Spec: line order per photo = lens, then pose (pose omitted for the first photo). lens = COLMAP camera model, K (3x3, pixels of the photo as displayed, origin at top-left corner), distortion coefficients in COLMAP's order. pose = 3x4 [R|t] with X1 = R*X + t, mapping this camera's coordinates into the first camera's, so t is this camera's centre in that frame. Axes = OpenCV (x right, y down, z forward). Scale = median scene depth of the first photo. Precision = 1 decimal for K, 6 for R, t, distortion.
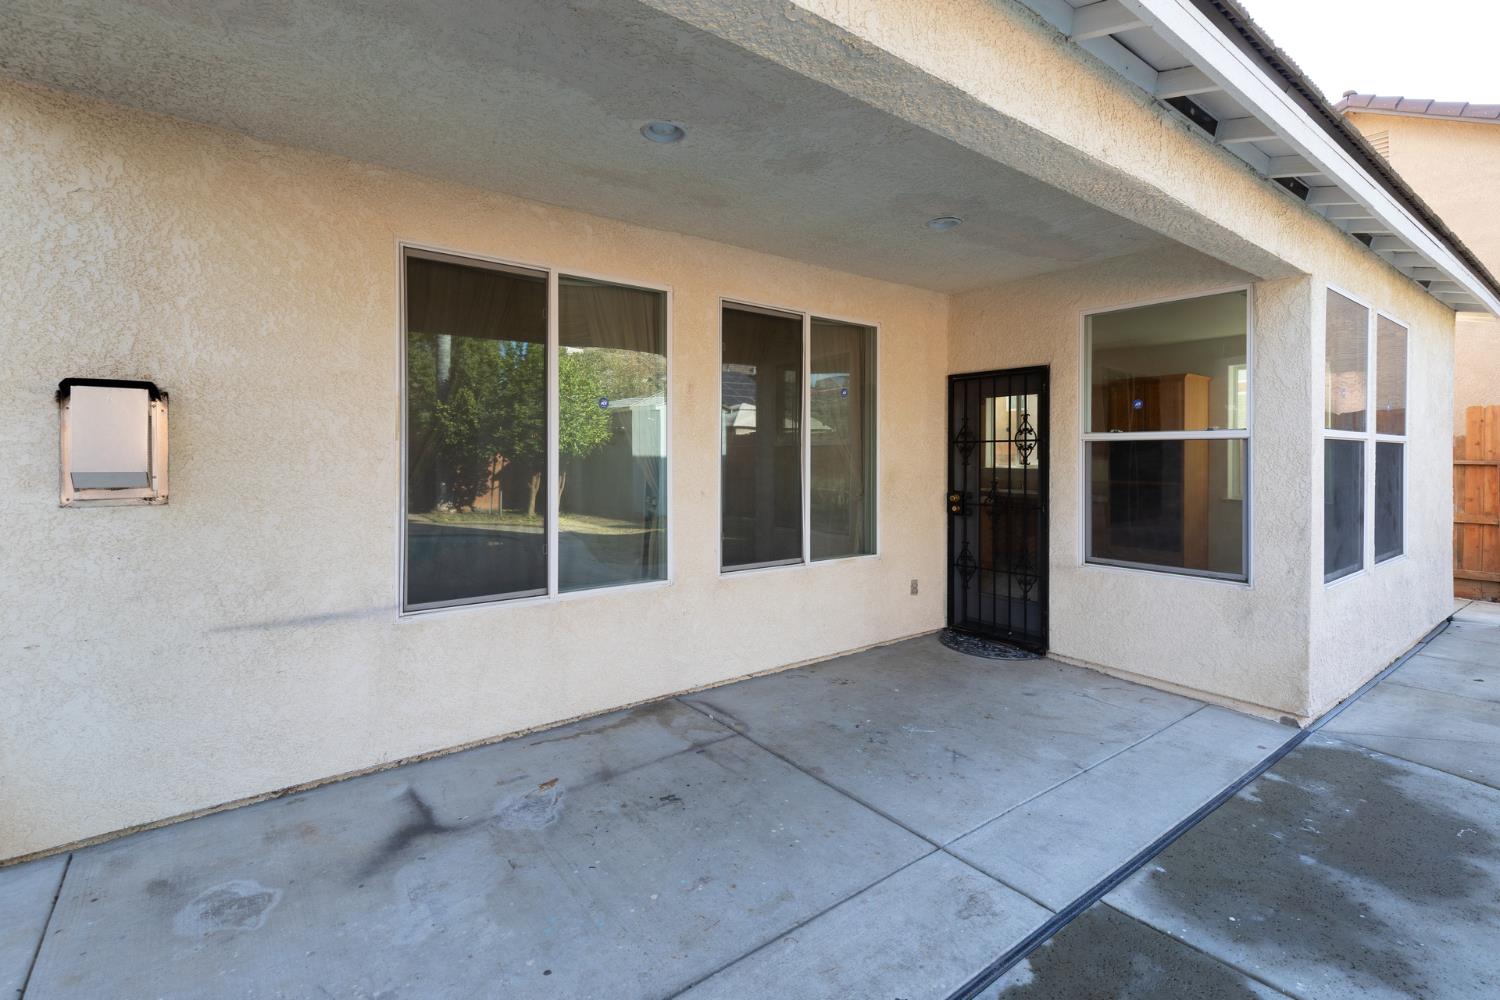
lens RADIAL K [[693.0, 0, 754.5], [0, 693.0, 461.2], [0, 0, 1]] dist [0.001494, -0.000318]
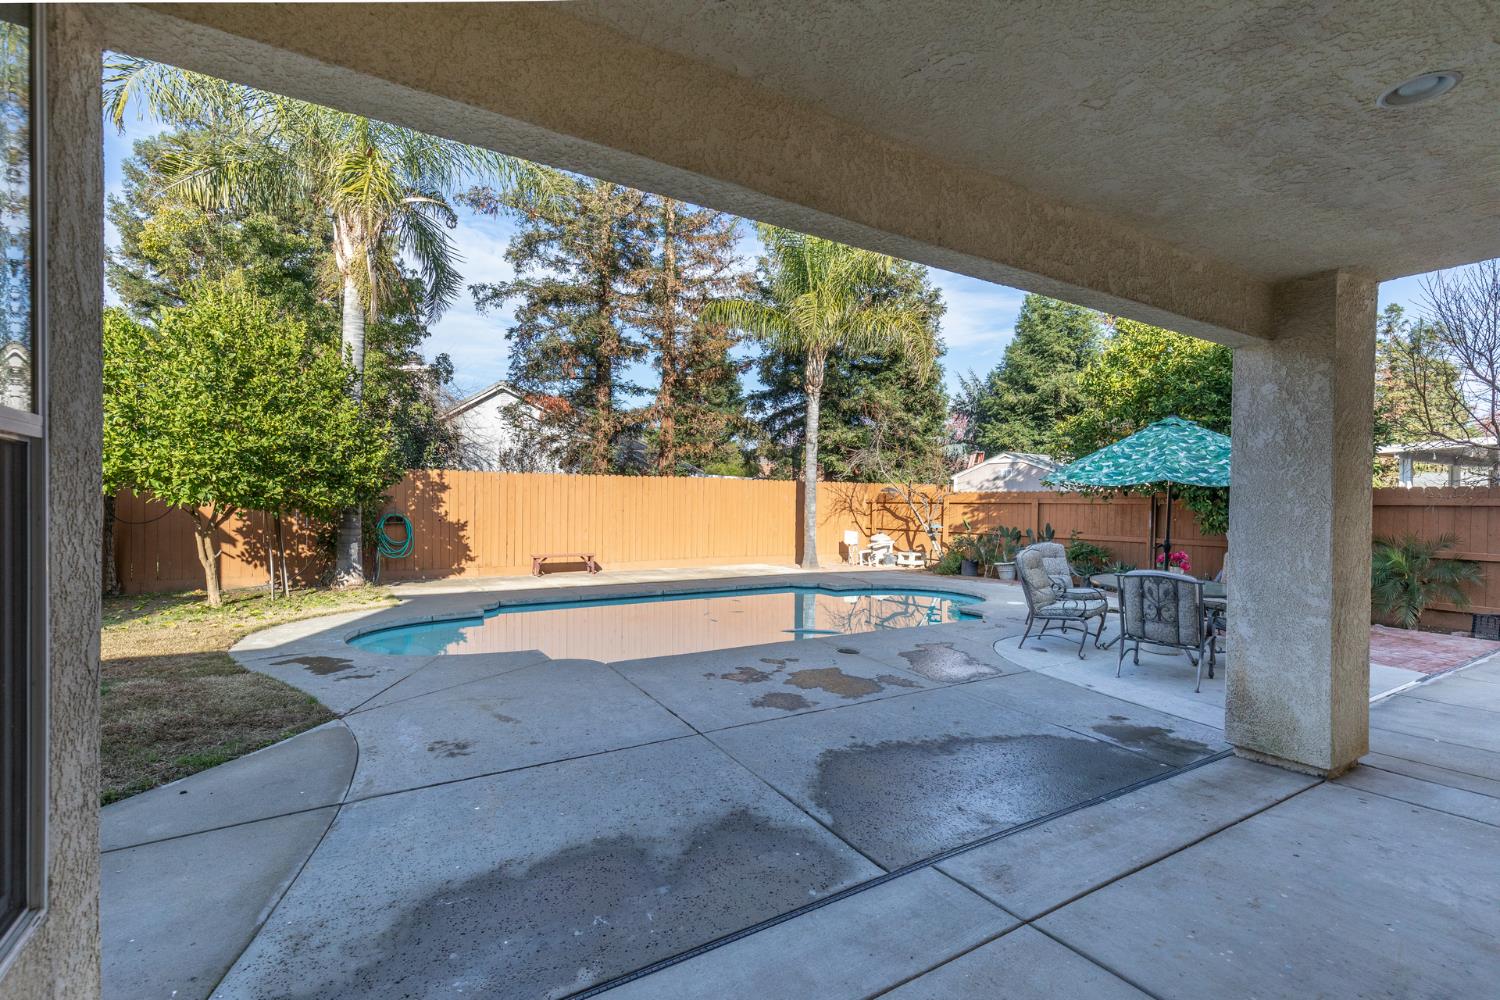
lens RADIAL K [[694.7, 0, 753.7], [0, 694.7, 505.4], [0, 0, 1]] dist [0.003272, -0.000914]
pose [[-0.994712, -0.010605, 0.102157, 0.300386], [-0.009466, 0.999888, 0.011631, -0.010609], [-0.102269, 0.010602, -0.994700, 1.085363]]
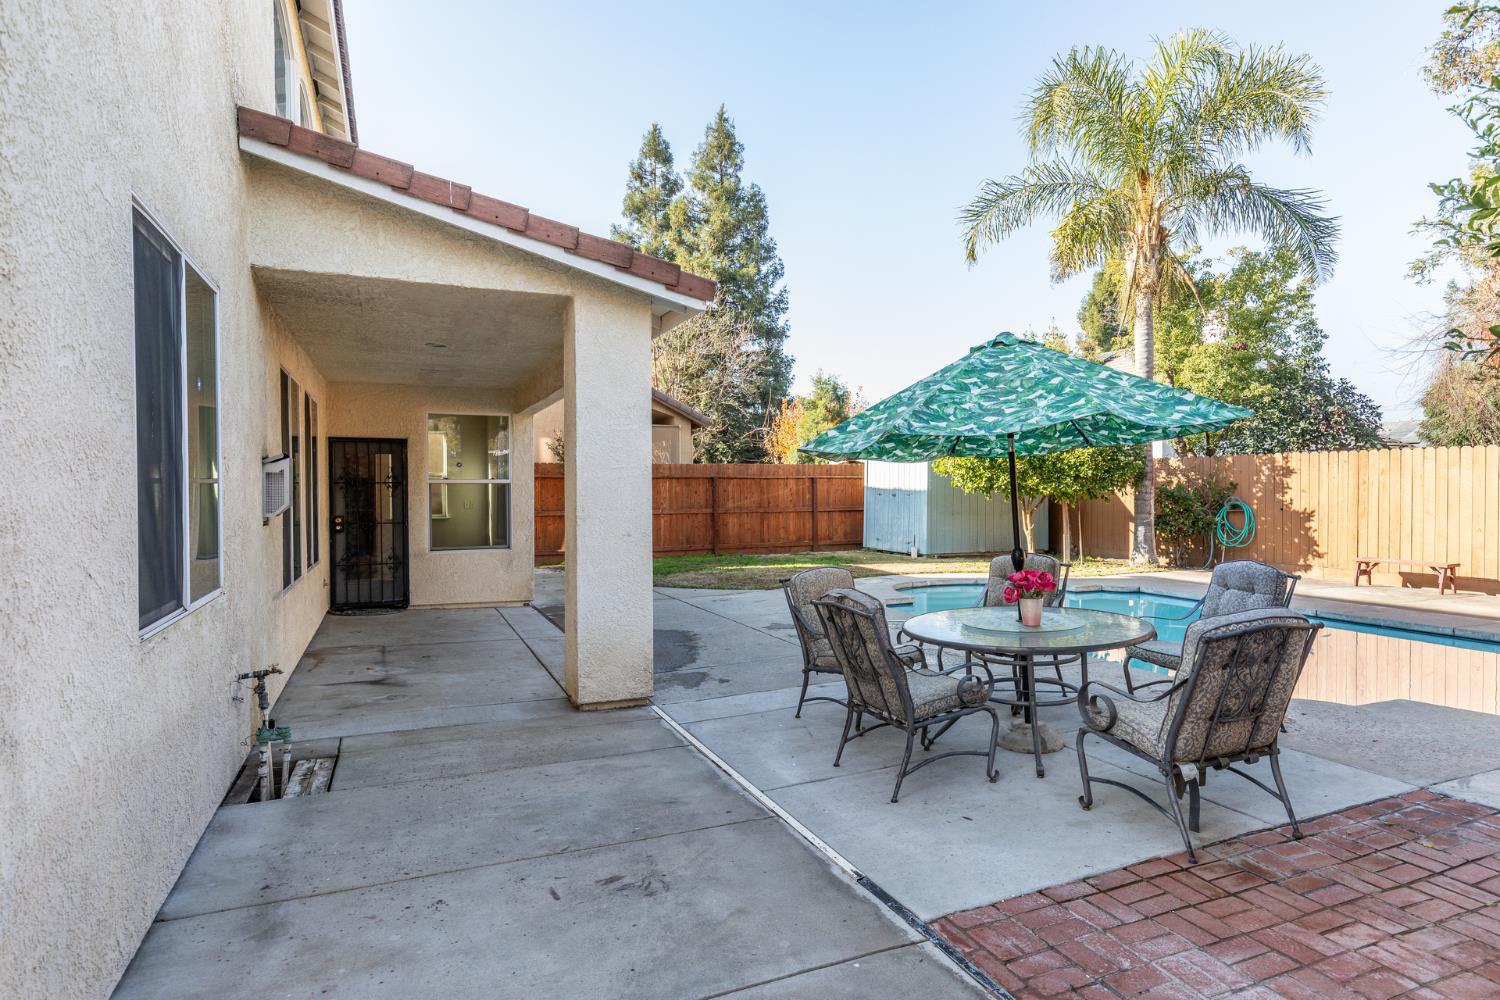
lens RADIAL K [[832.5, 0, 753.9], [0, 832.5, 502.4], [0, 0, 1]] dist [0.002251, -0.000356]
pose [[0.241737, -0.020325, 0.970129, -1.415227], [0.012707, 0.999761, 0.017779, -0.007249], [-0.970259, 0.008029, 0.241938, -0.342073]]
